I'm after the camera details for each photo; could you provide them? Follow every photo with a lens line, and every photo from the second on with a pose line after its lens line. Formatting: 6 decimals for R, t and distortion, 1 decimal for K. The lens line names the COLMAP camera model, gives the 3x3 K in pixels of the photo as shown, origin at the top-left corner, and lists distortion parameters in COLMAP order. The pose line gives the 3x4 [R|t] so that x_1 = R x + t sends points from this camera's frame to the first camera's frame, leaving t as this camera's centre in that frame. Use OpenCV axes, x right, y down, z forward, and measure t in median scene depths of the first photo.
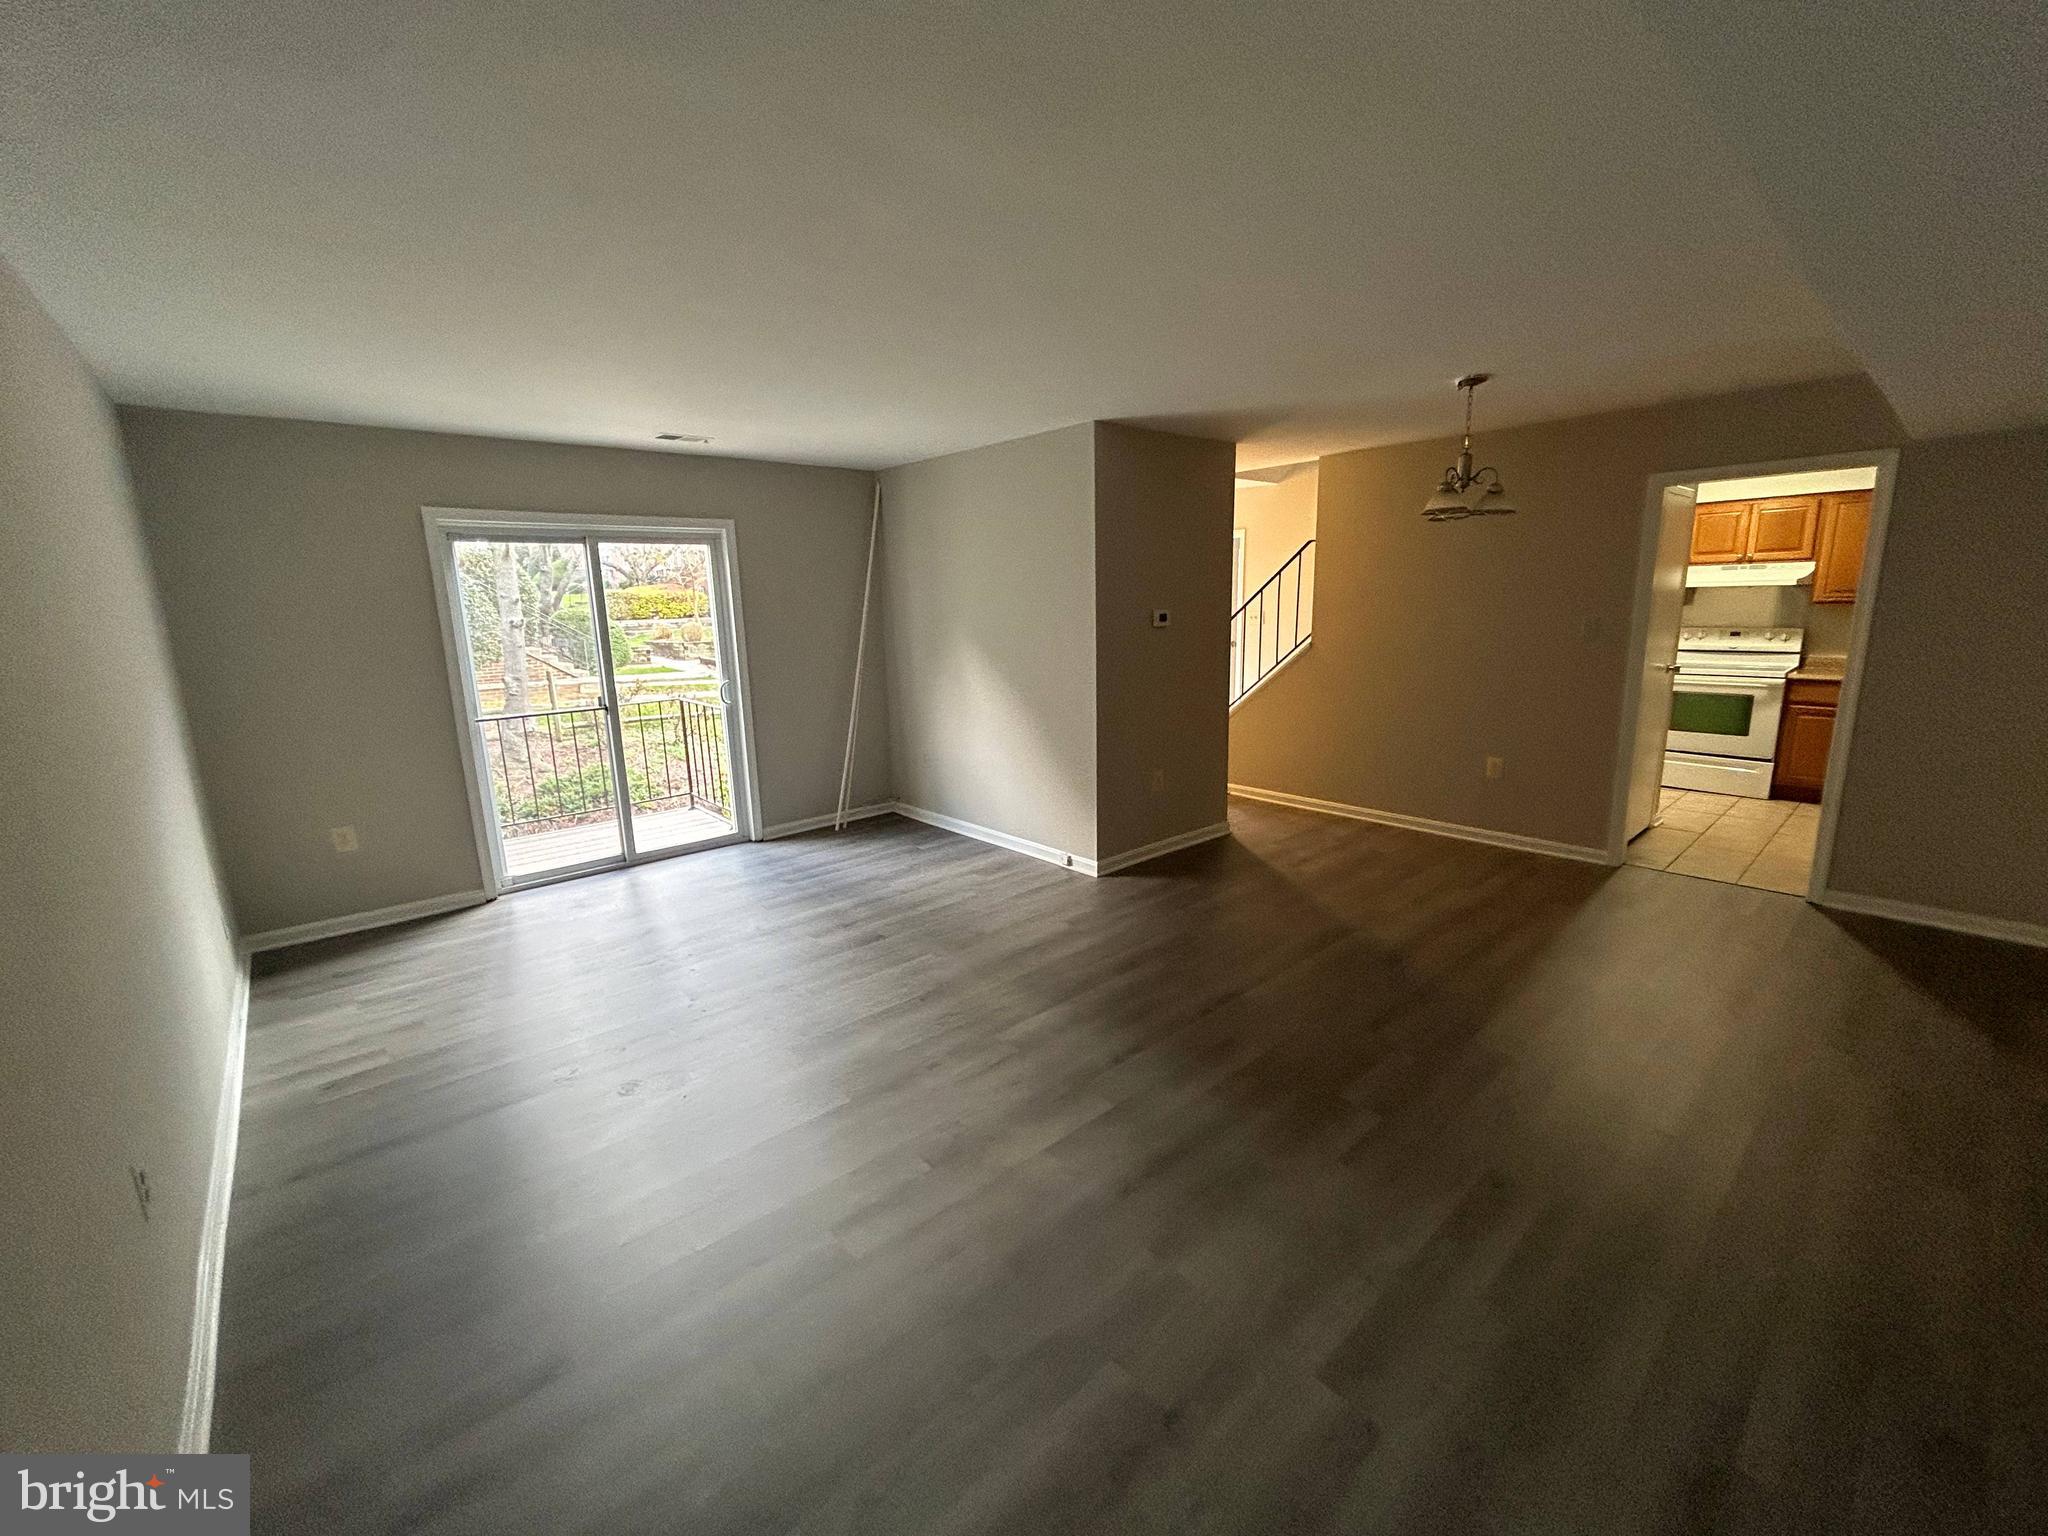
lens RADIAL K [[827.8, 0, 1031.5], [0, 827.8, 762.6], [0, 0, 1]] dist [-0.002231, 0.000142]
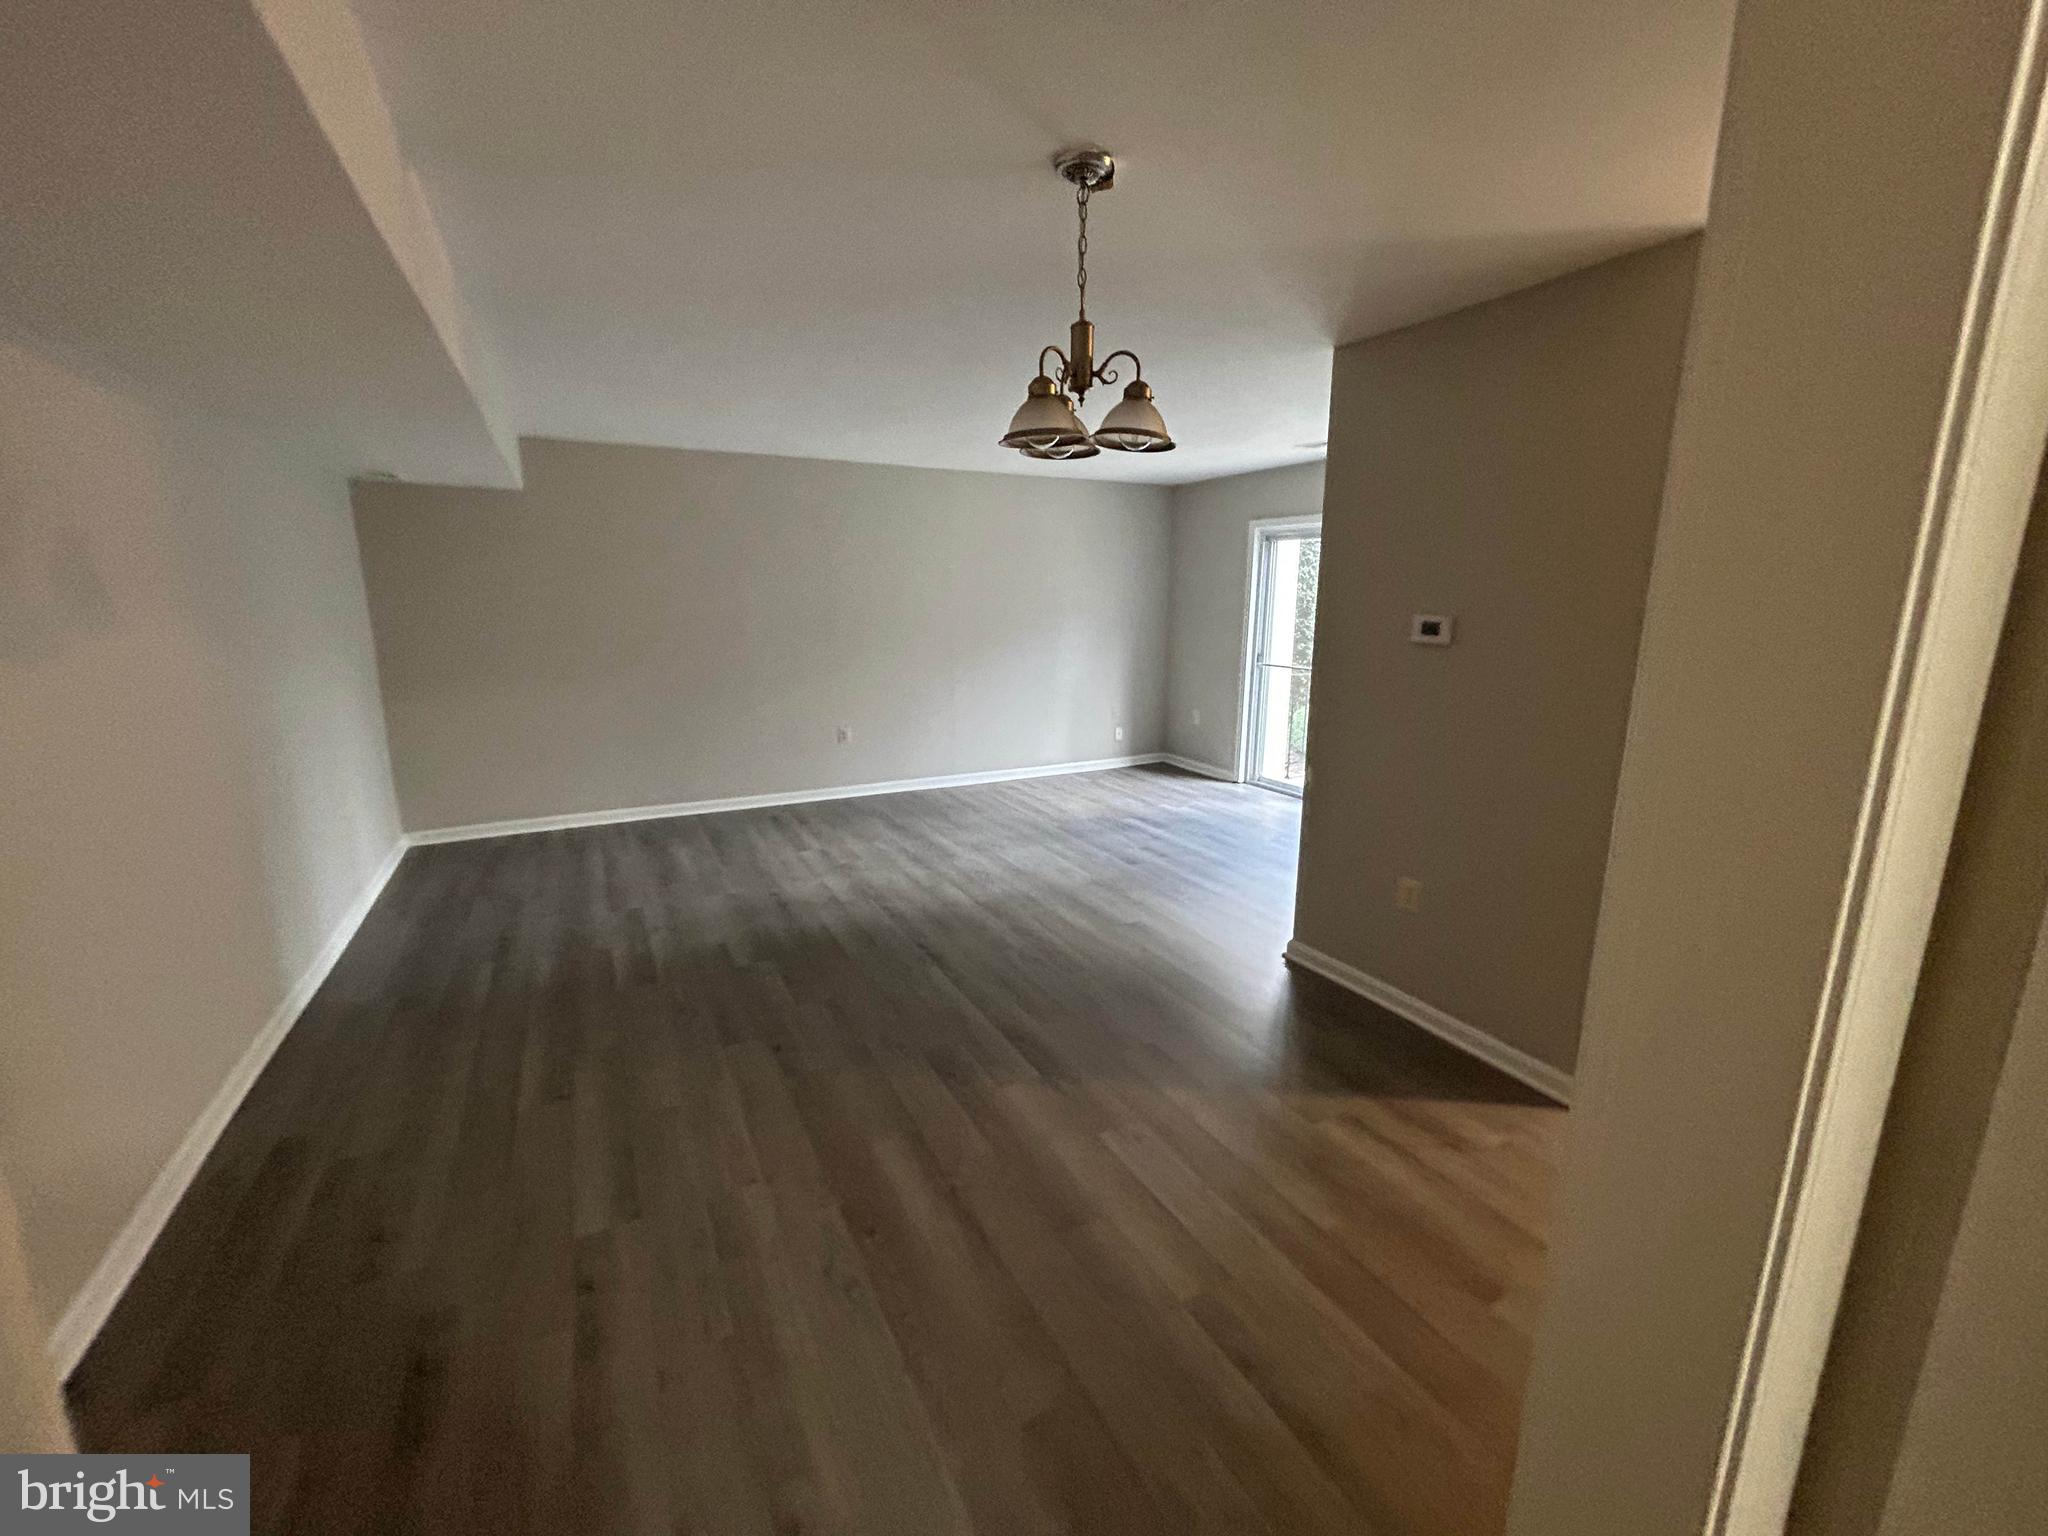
lens RADIAL K [[836.7, 0, 1024.0], [0, 836.7, 768.0], [0, 0, 1]] dist [-0.000092, 0.000357]
pose [[-0.236774, 0.226326, -0.944836, 1.156761], [-0.191516, 0.942535, 0.273769, -0.267523], [0.952502, 0.245772, -0.179823, 1.207677]]
